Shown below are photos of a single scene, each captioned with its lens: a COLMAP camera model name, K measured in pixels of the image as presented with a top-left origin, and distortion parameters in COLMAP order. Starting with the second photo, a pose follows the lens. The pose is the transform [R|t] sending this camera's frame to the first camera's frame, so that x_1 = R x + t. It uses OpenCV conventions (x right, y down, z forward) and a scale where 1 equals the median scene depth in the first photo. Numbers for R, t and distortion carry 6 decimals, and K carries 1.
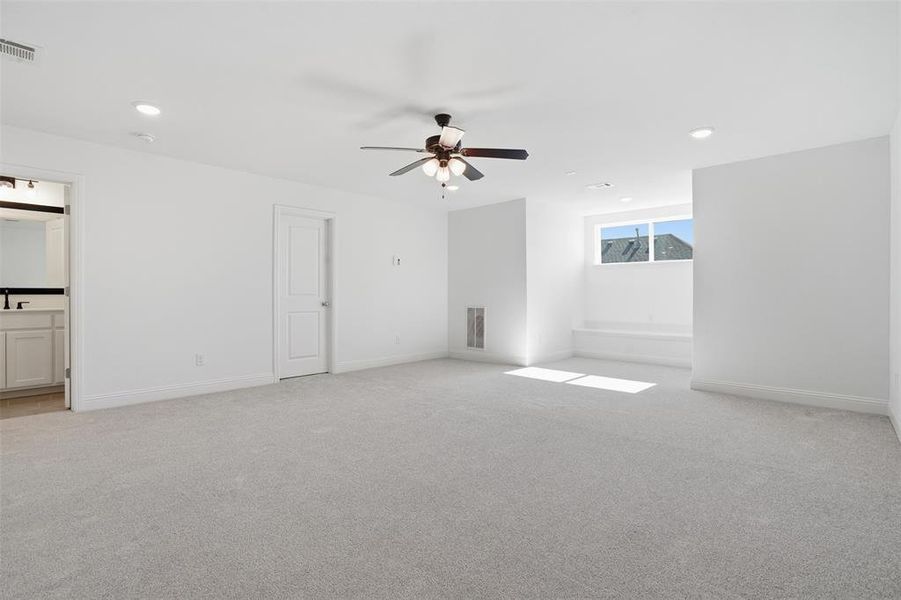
lens RADIAL K [[433.0, 0, 448.6], [0, 433.0, 291.2], [0, 0, 1]] dist [-0.044744, 0.018494]
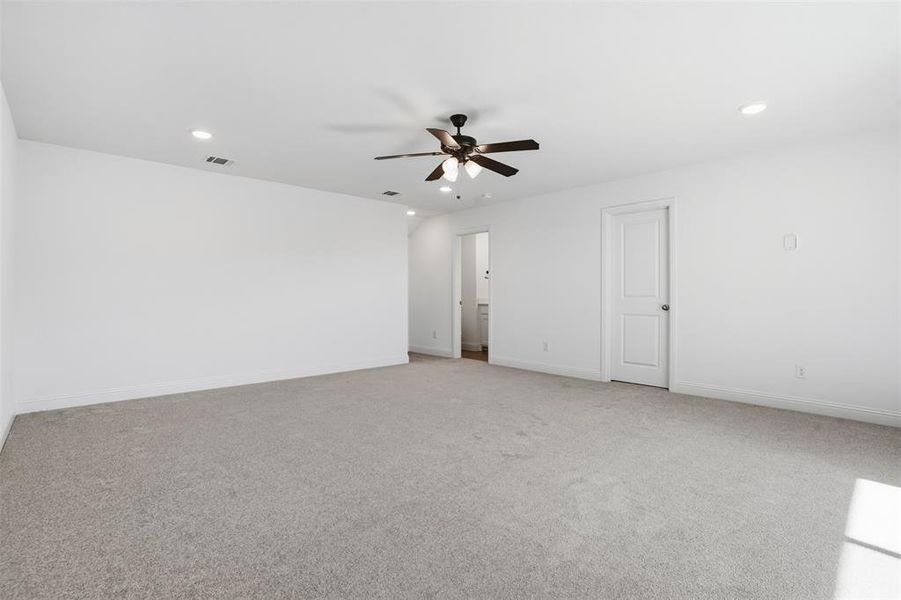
lens RADIAL K [[433.0, 0, 448.6], [0, 433.0, 291.2], [0, 0, 1]] dist [-0.044744, 0.018494]
pose [[-0.074504, 0.005107, -0.997208, 0.587755], [0.005649, 0.999973, 0.004699, -0.009252], [0.997205, -0.005283, -0.074531, 0.636812]]
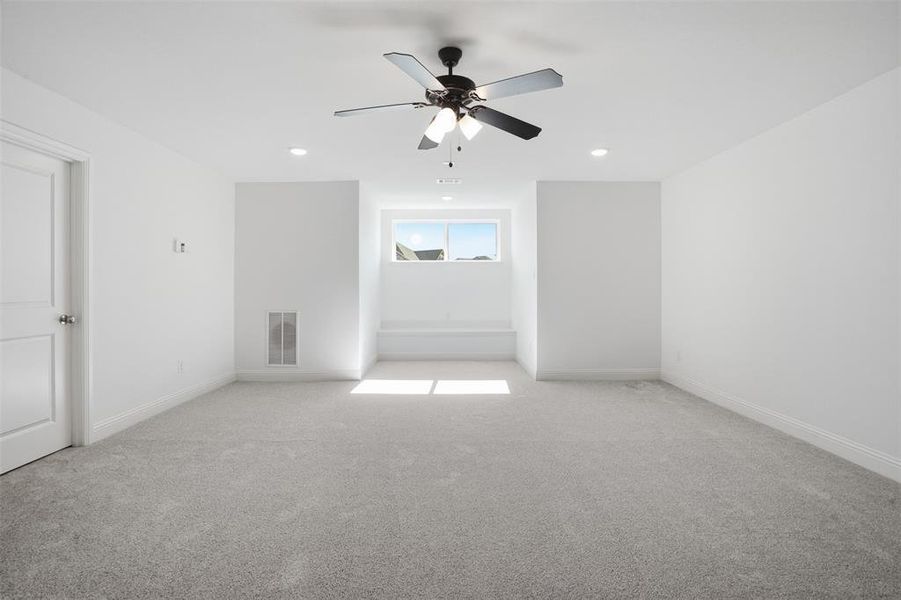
lens RADIAL K [[431.2, 0, 442.5], [0, 431.2, 286.9], [0, 0, 1]] dist [-0.026116, 0.001362]
pose [[0.725747, -0.002273, 0.687958, -0.307988], [-0.001936, 0.999984, 0.005346, -0.013991], [-0.687959, -0.005212, 0.725731, 0.300866]]
